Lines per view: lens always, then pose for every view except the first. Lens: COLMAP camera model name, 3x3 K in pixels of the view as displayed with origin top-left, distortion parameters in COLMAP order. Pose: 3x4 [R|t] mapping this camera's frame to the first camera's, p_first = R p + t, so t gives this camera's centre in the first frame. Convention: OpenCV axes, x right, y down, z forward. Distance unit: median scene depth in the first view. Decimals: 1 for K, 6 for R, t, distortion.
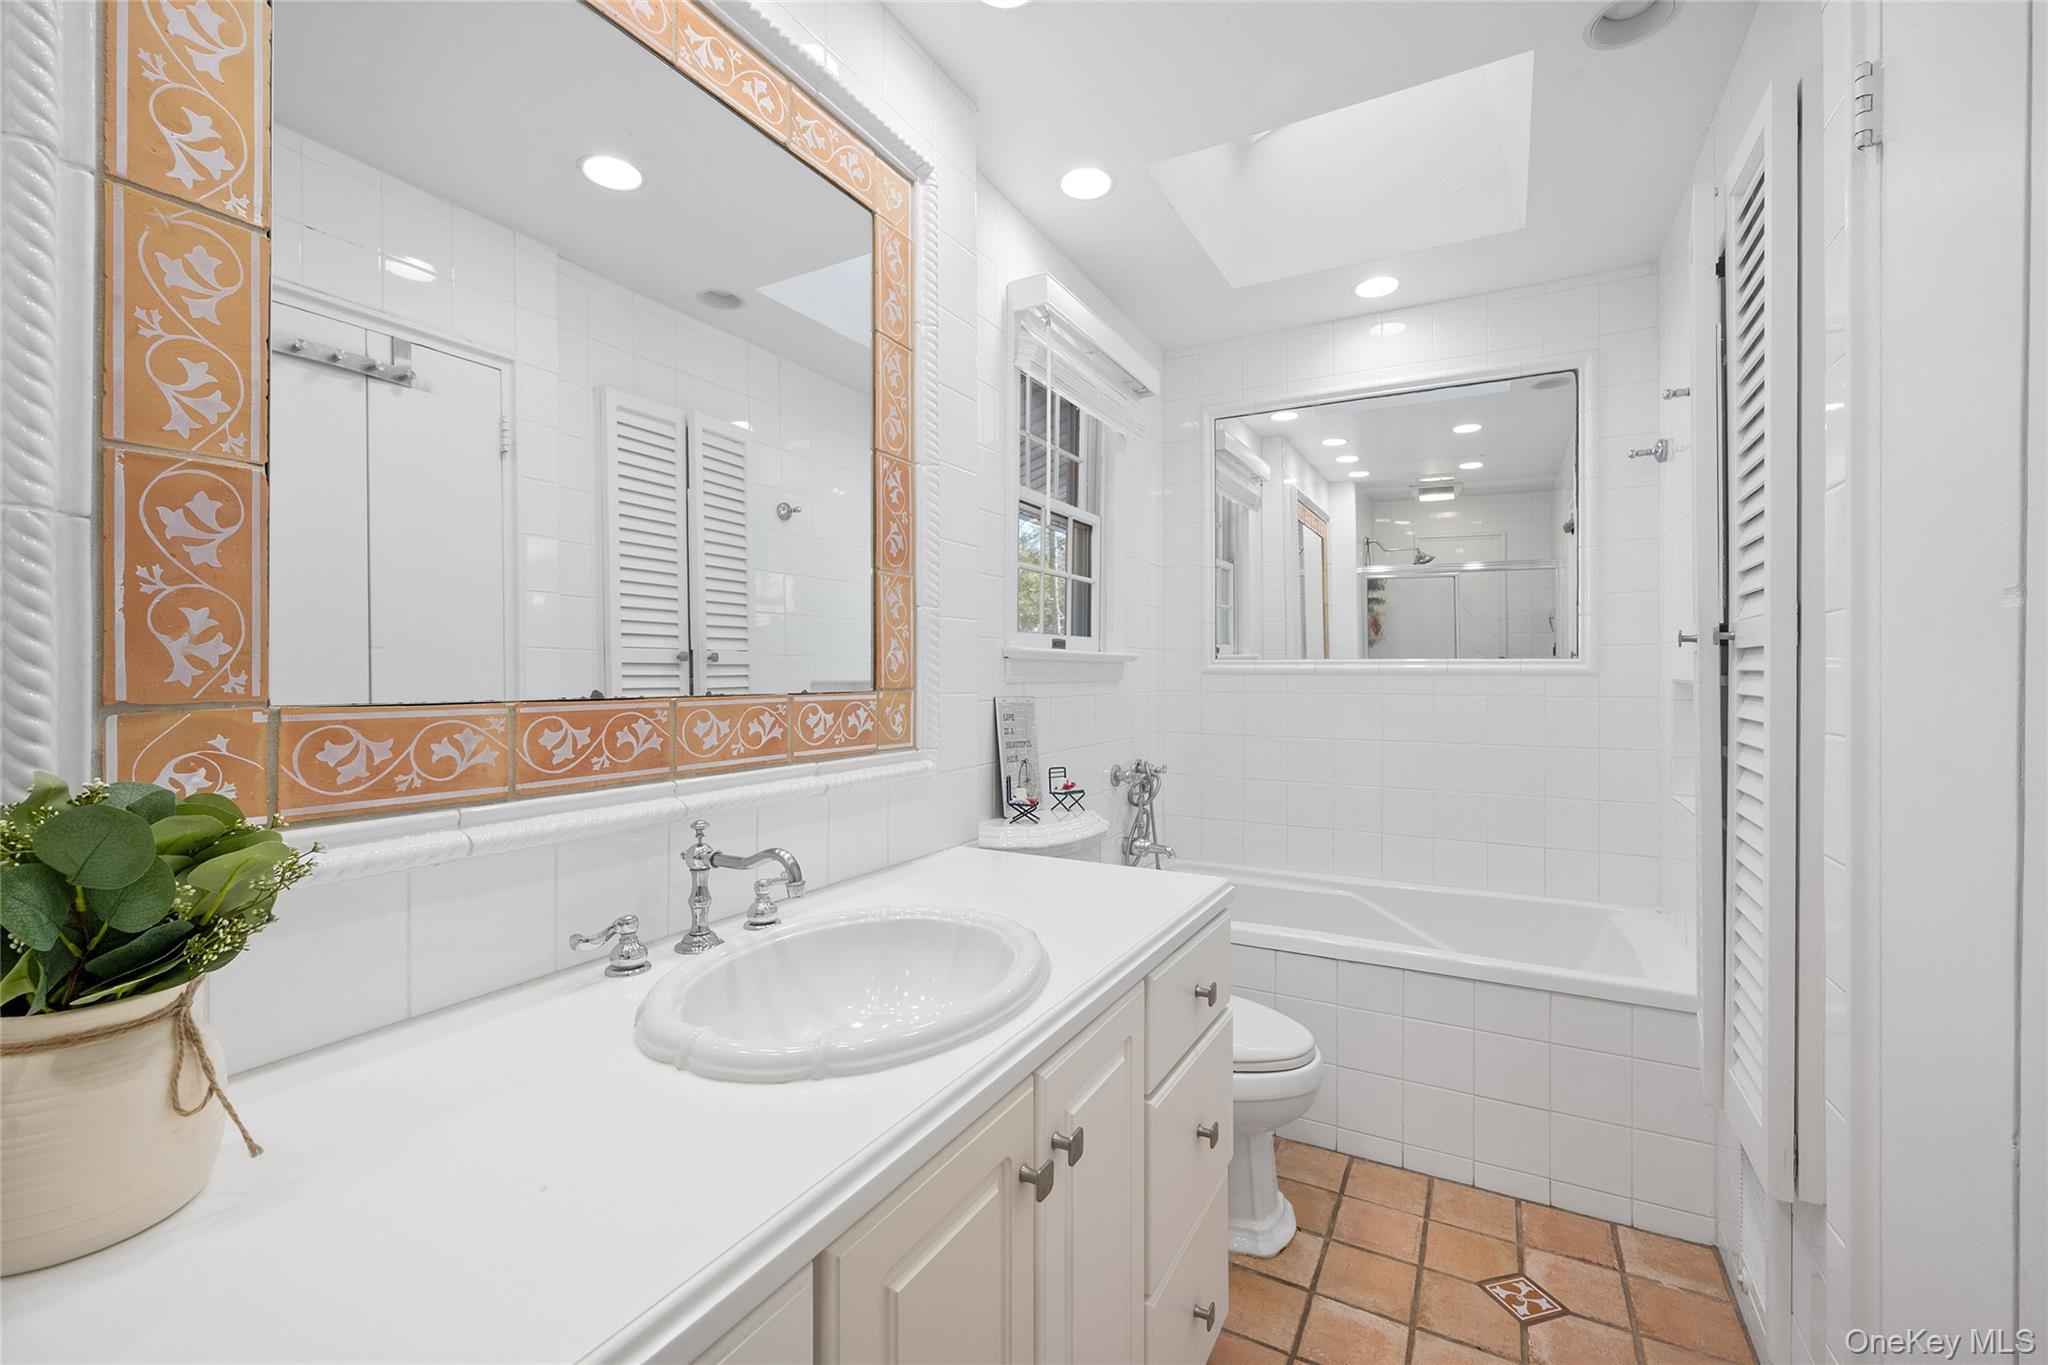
lens RADIAL K [[888.3, 0, 1033.0], [0, 888.3, 661.8], [0, 0, 1]] dist [-0.005558, 0.000186]
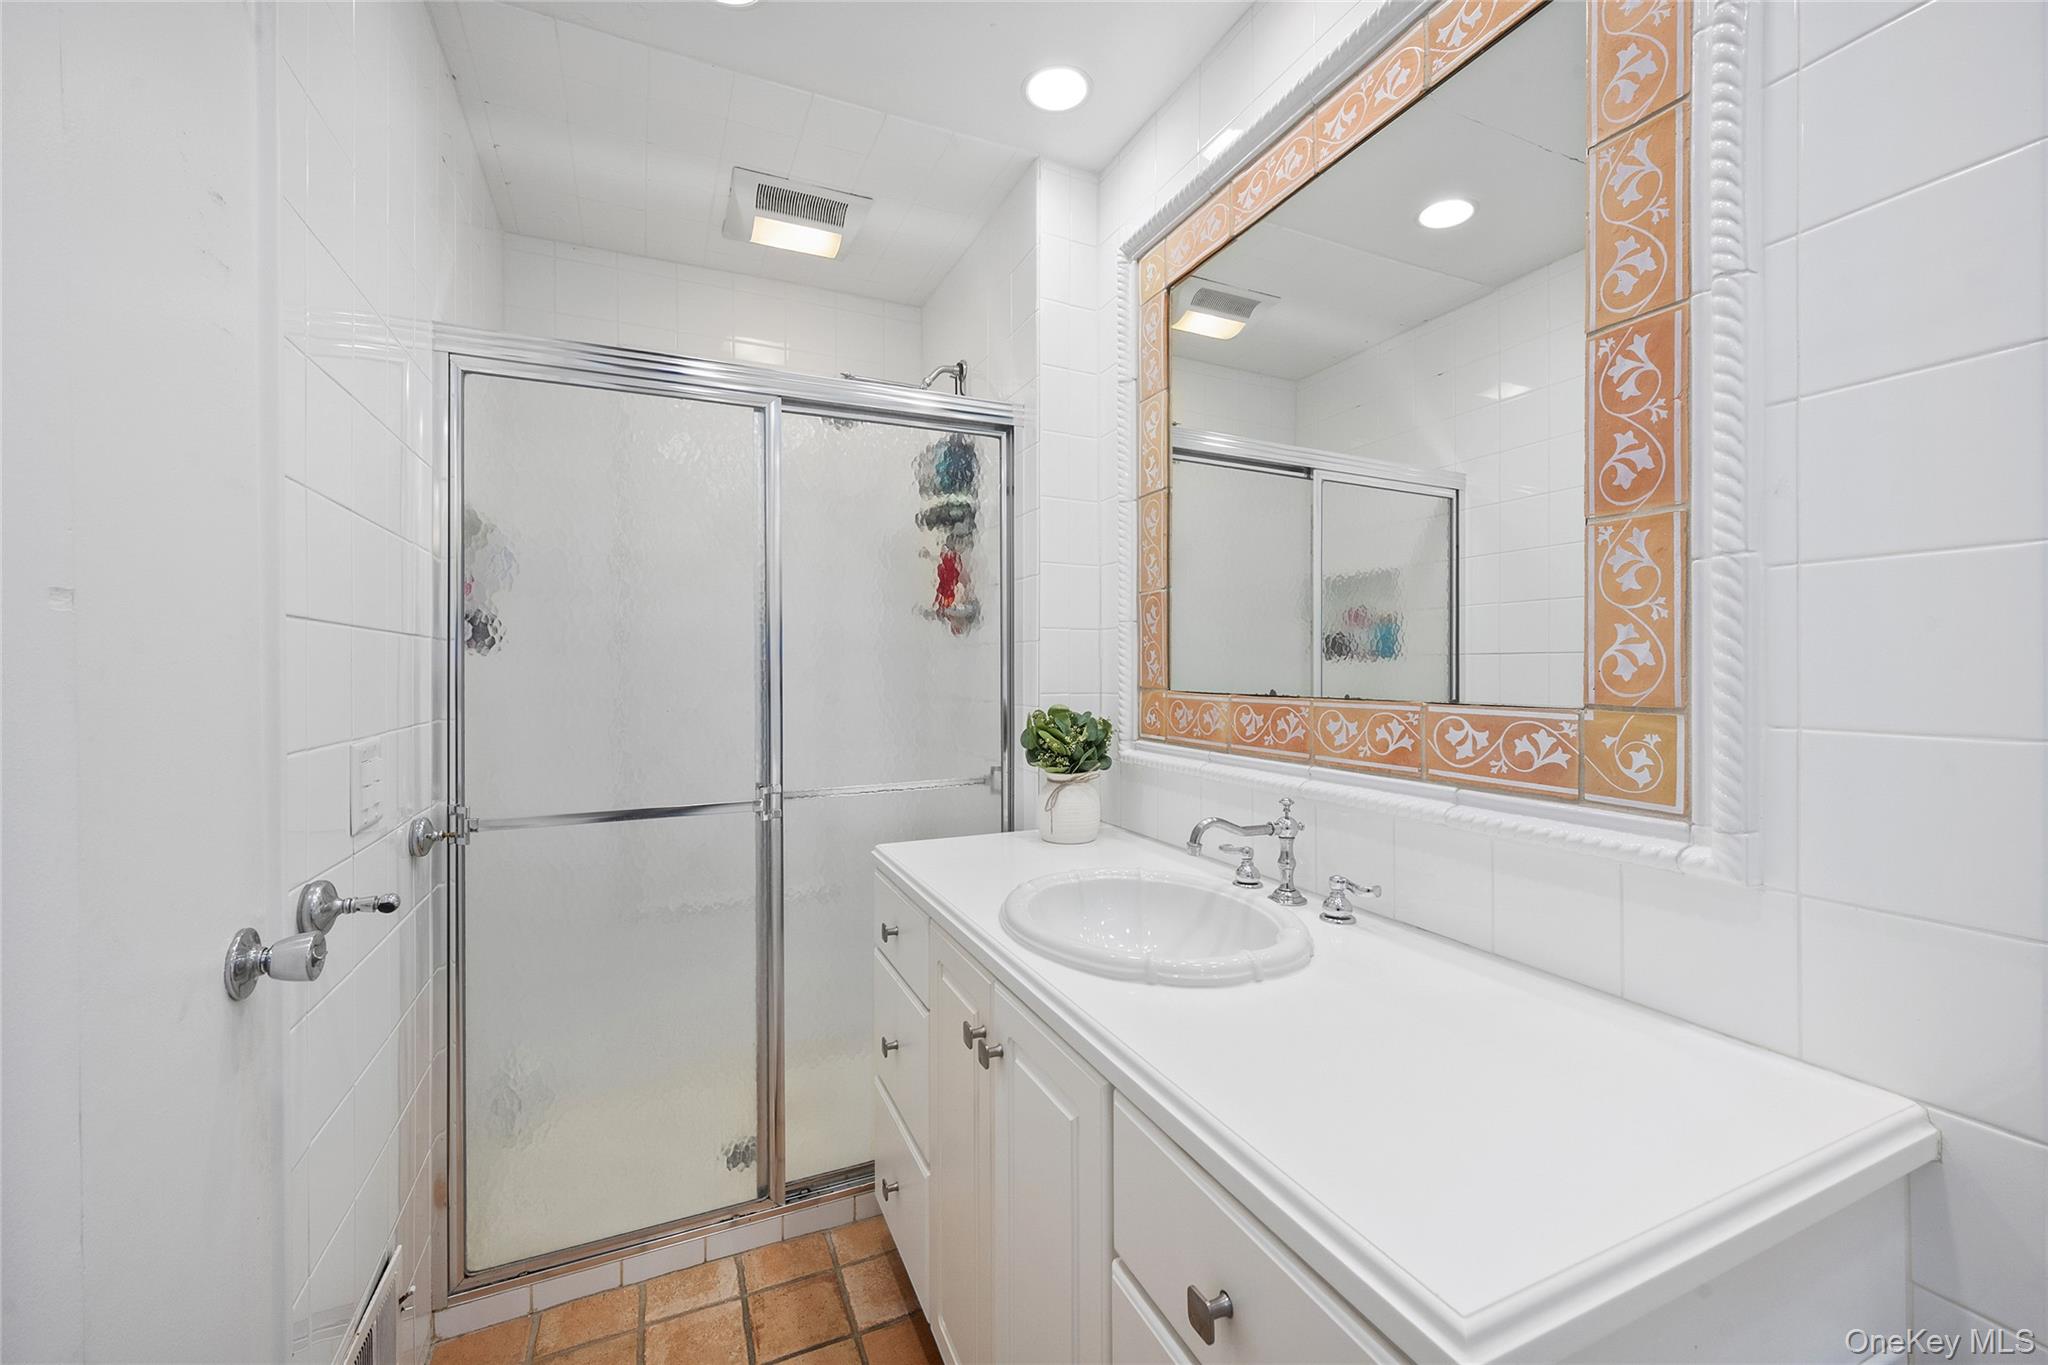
lens RADIAL K [[817.2, 0, 1038.4], [0, 817.2, 687.2], [0, 0, 1]] dist [0.000936, 0.000166]
pose [[-0.609244, 0.004208, -0.792971, 0.633804], [-0.002164, 0.999973, 0.006969, 0.016259], [0.792980, 0.005962, -0.609219, 1.228716]]
